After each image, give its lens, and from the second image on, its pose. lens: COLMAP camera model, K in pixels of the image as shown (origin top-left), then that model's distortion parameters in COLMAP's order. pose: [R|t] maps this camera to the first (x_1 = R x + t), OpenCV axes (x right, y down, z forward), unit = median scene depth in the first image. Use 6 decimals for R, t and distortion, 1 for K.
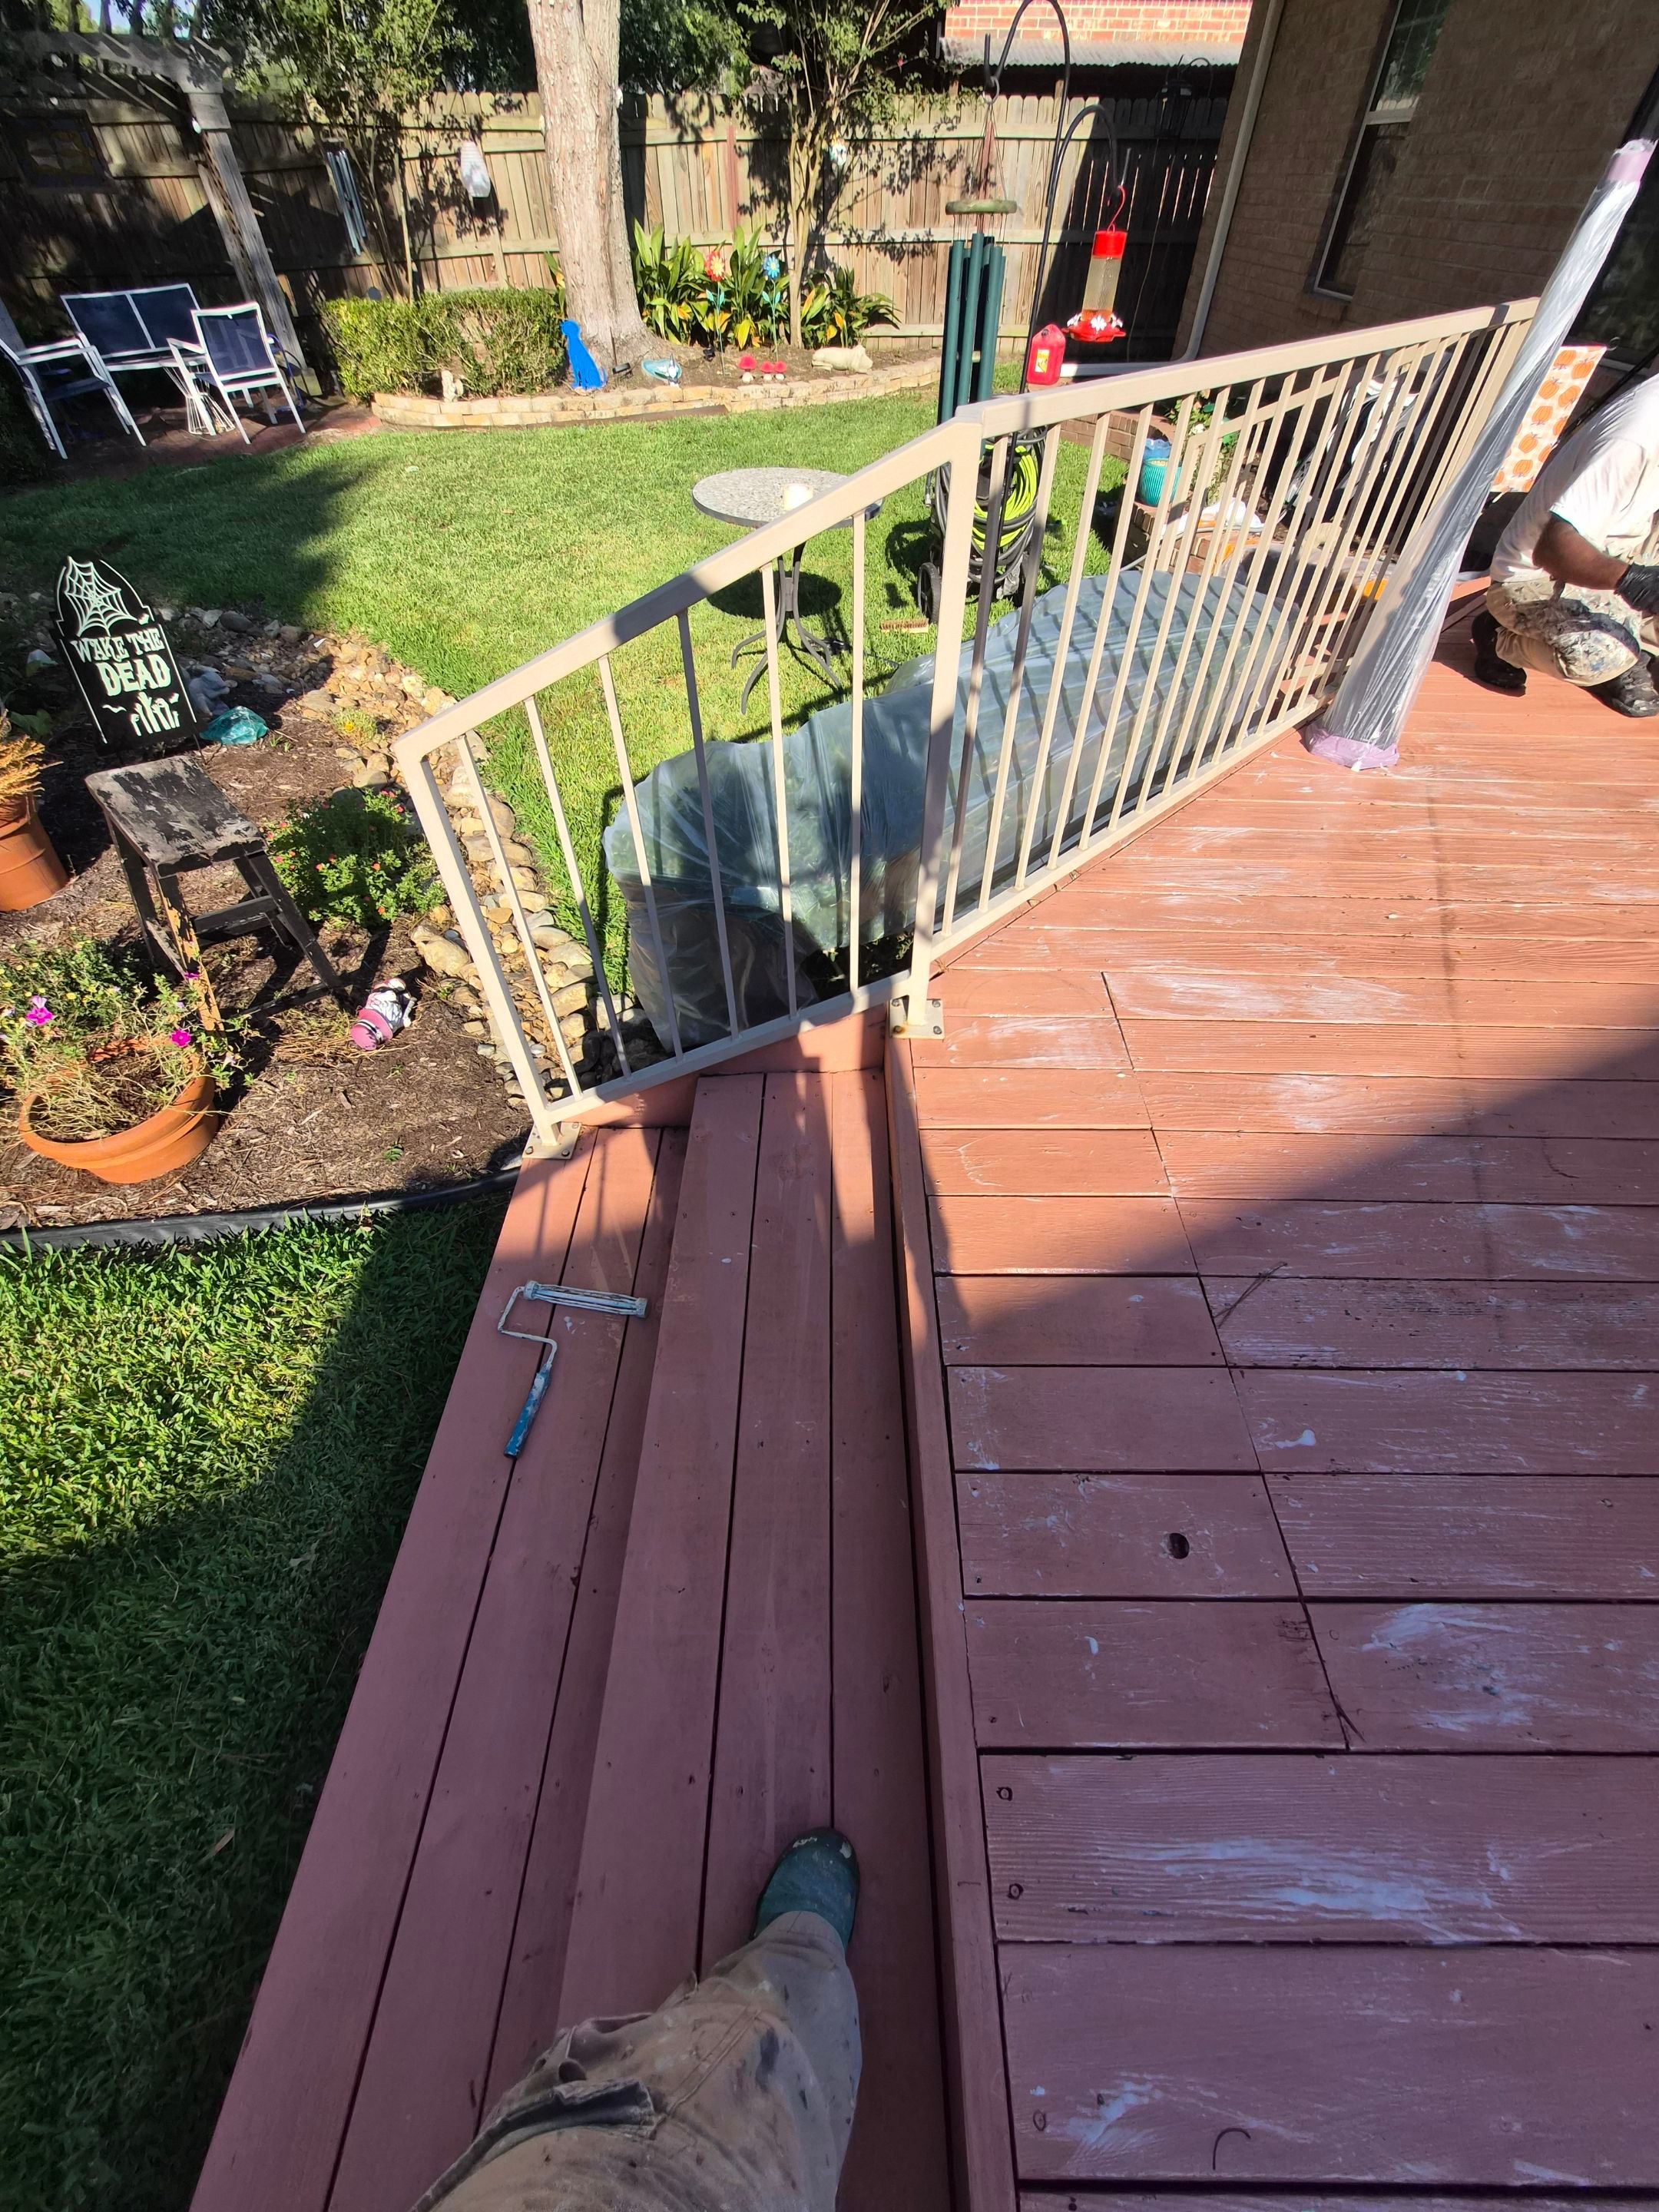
lens RADIAL K [[871.8, 0, 839.6], [0, 871.8, 1105.8], [0, 0, 1]] dist [-0.000237, -0.000935]
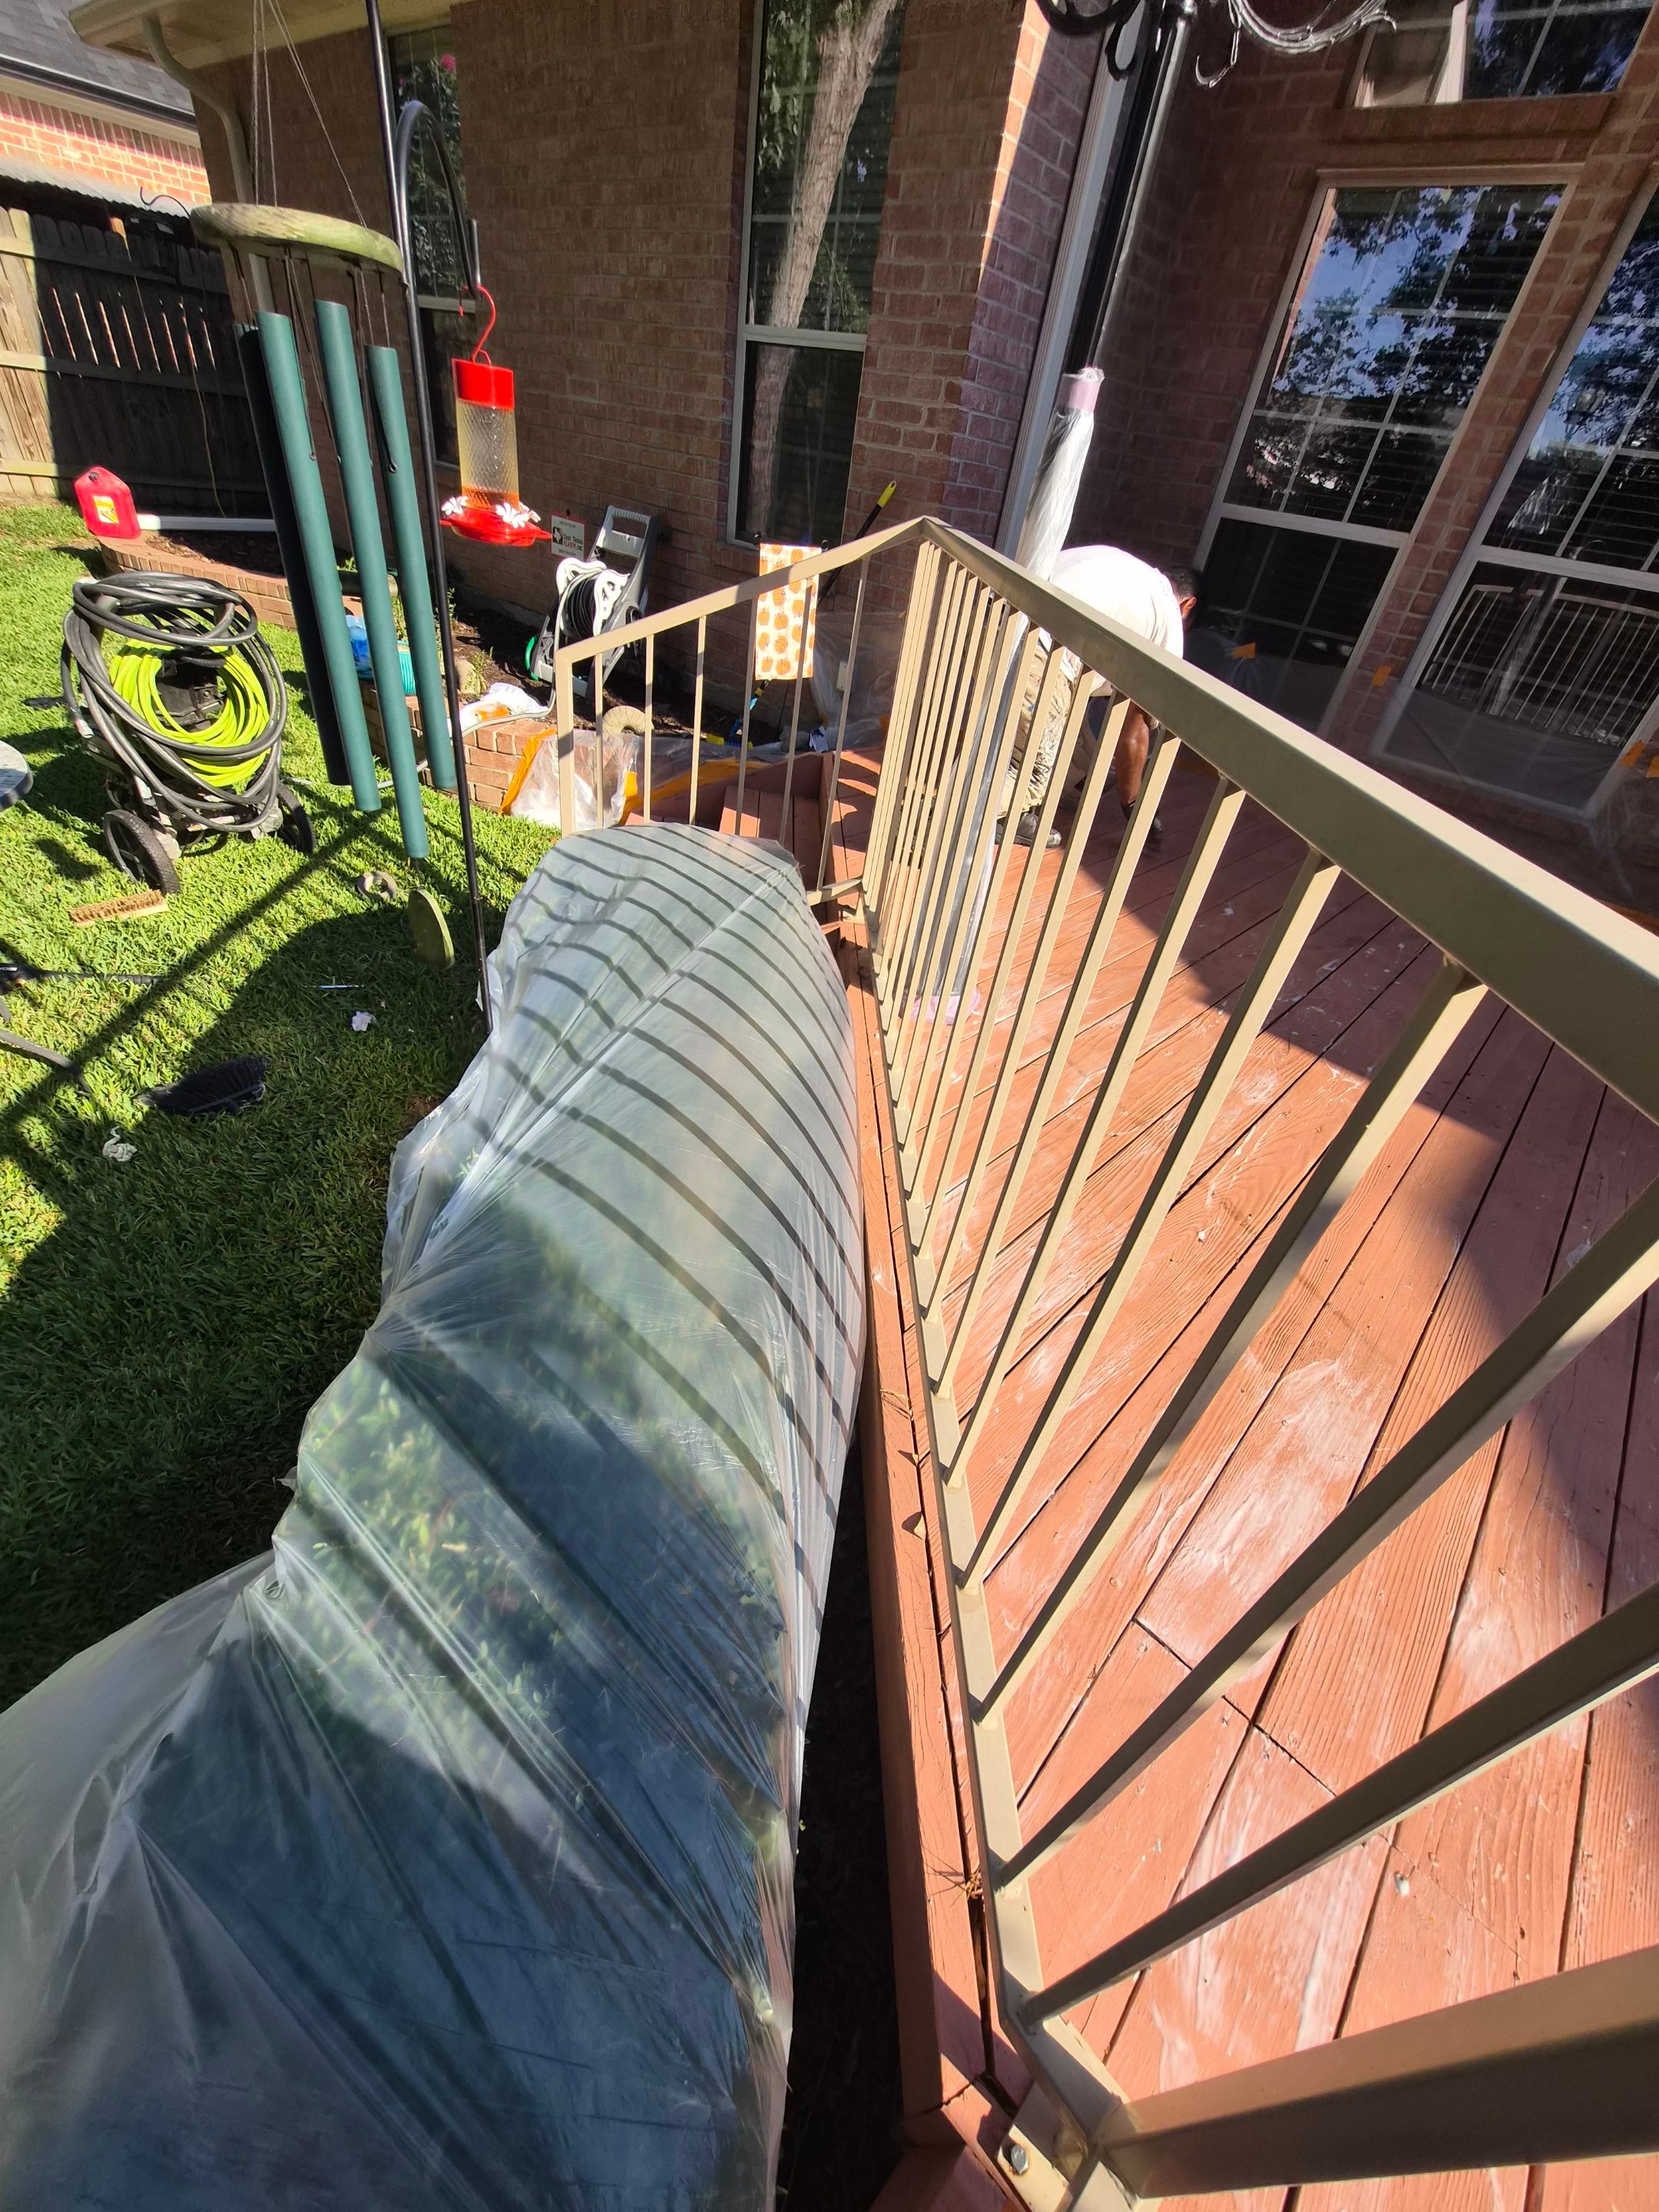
lens RADIAL K [[871.8, 0, 849.2], [0, 871.8, 1104.2], [0, 0, 1]] dist [-0.000237, -0.000935]
pose [[0.676777, -0.372468, 0.635012, -0.075206], [0.441090, 0.895757, 0.055307, -0.820896], [-0.589417, 0.242667, 0.770520, 0.868469]]
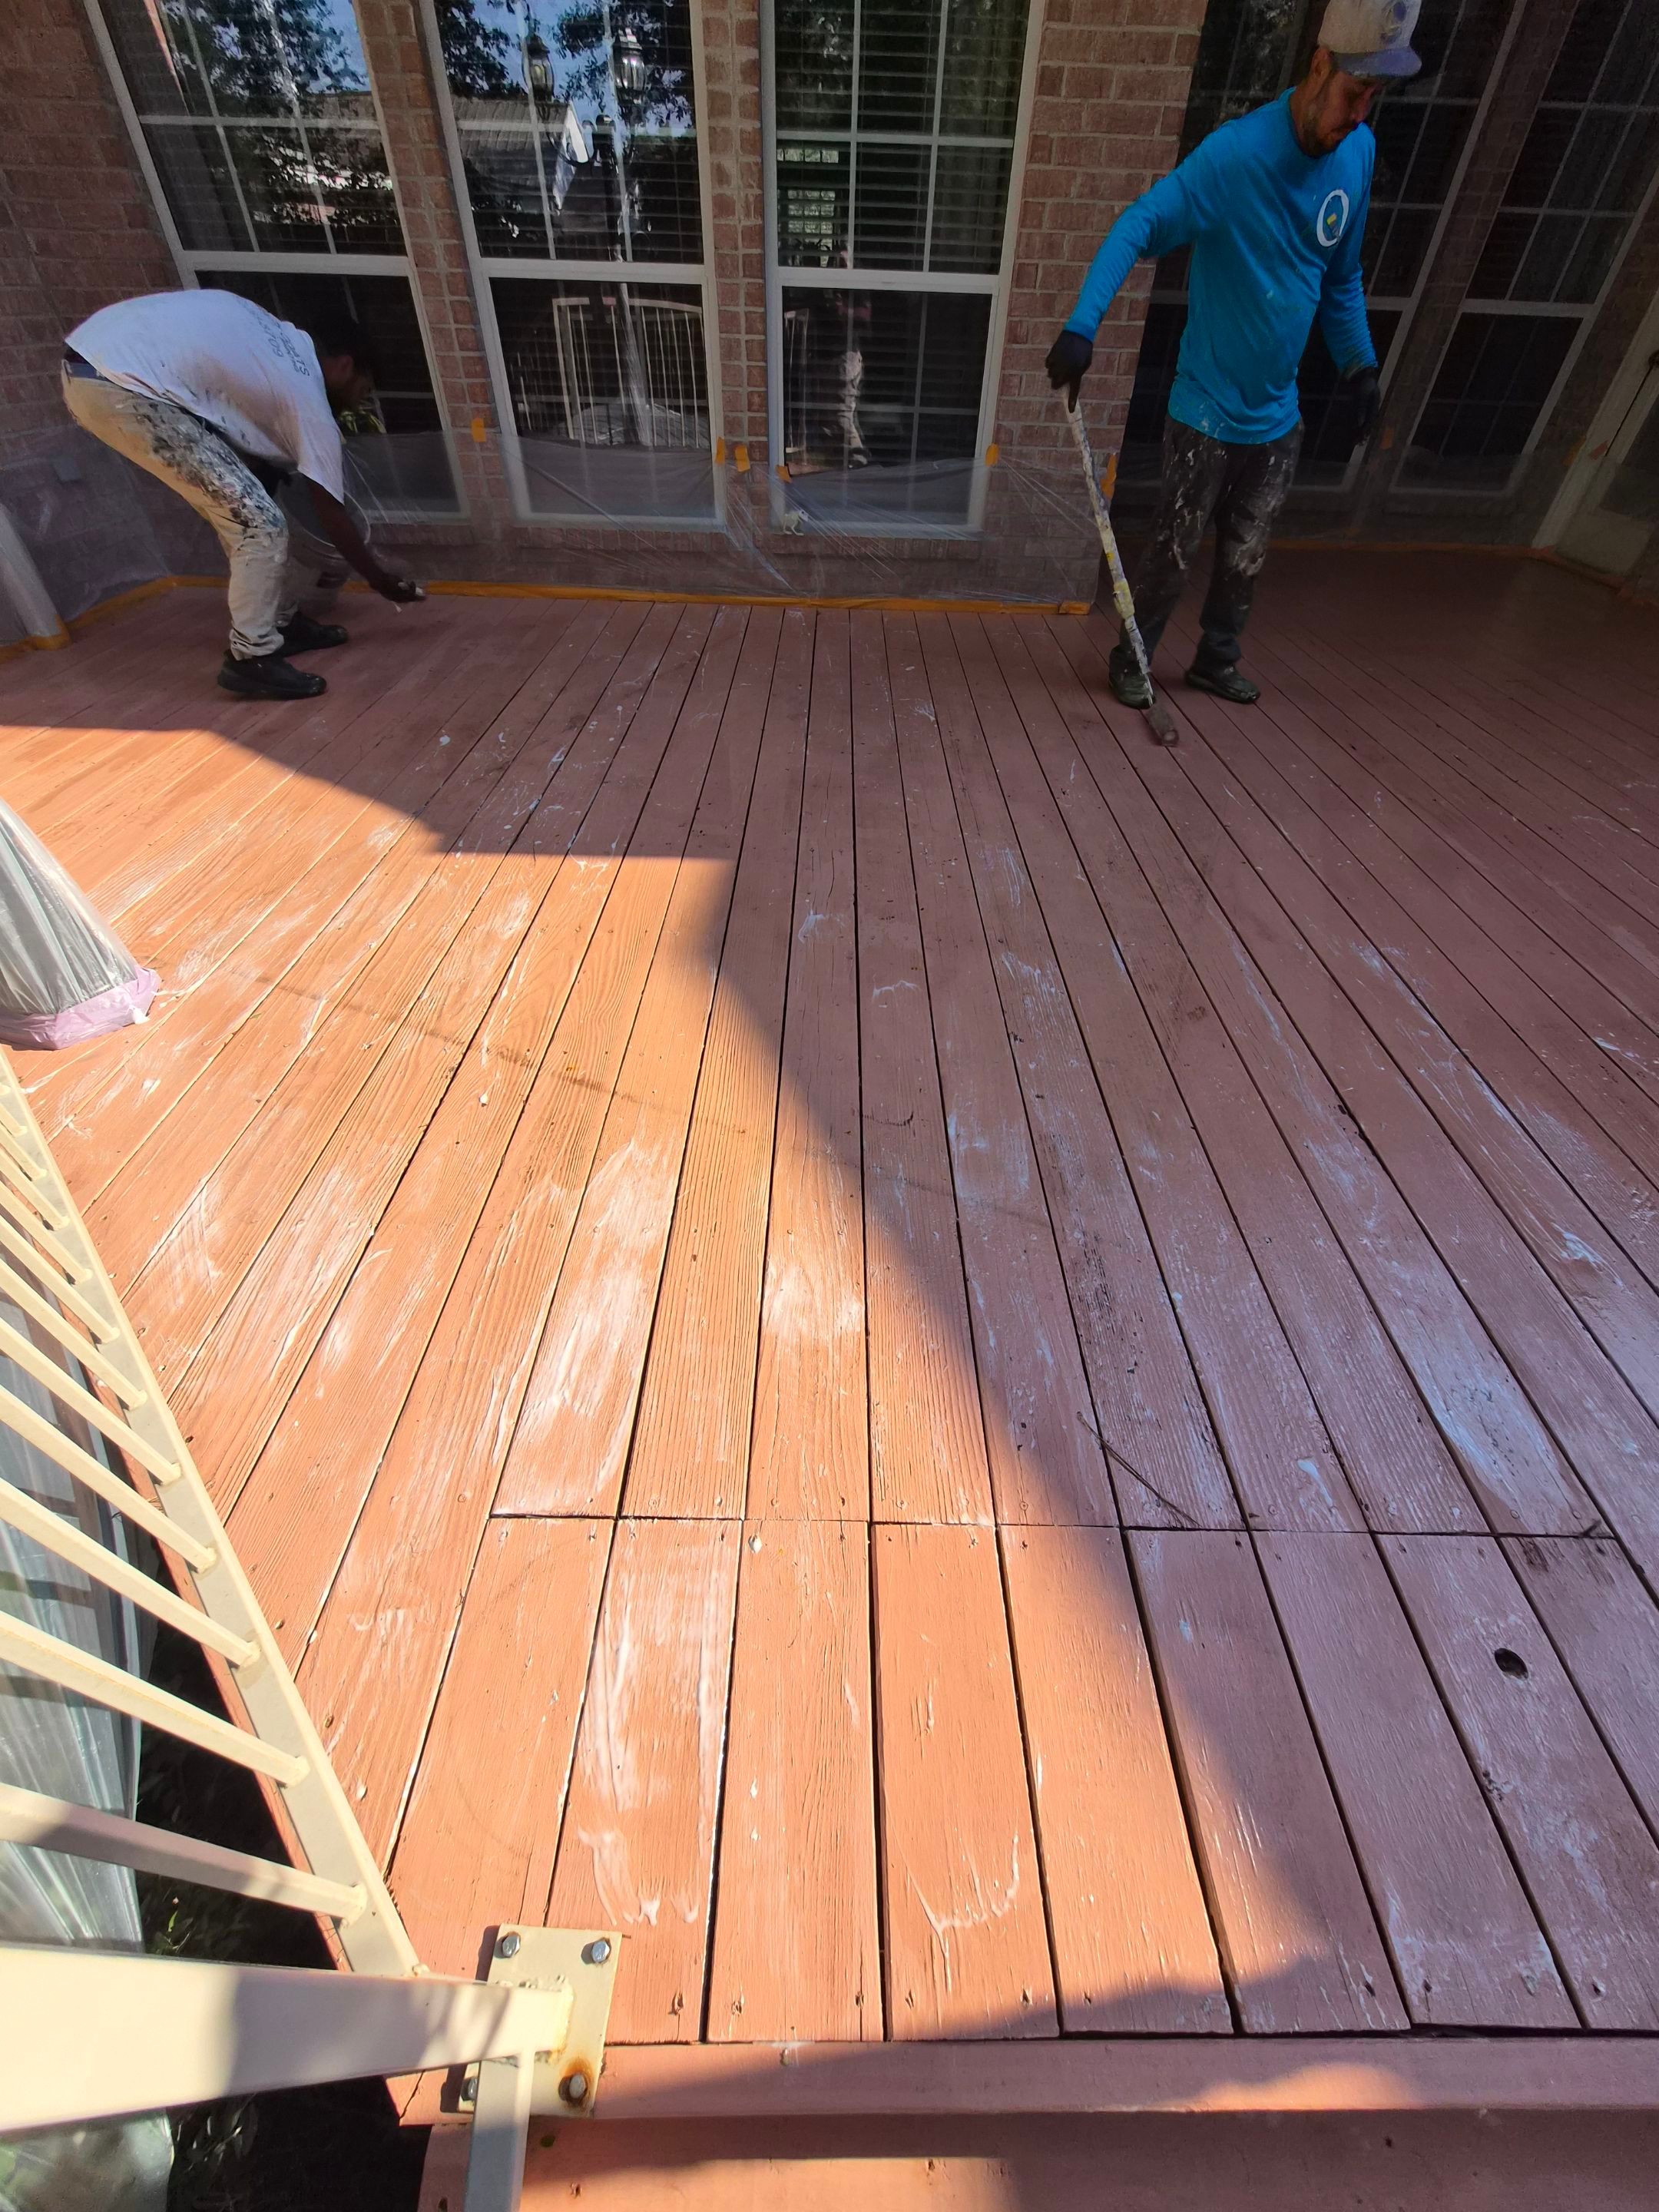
lens RADIAL K [[871.8, 0, 840.9], [0, 871.8, 1100.7], [0, 0, 1]] dist [-0.000237, -0.000935]
pose [[0.004493, -0.693423, 0.720517, 0.124731], [0.716371, 0.504950, 0.481495, -0.583425], [-0.697705, 0.513994, 0.499017, 0.632786]]
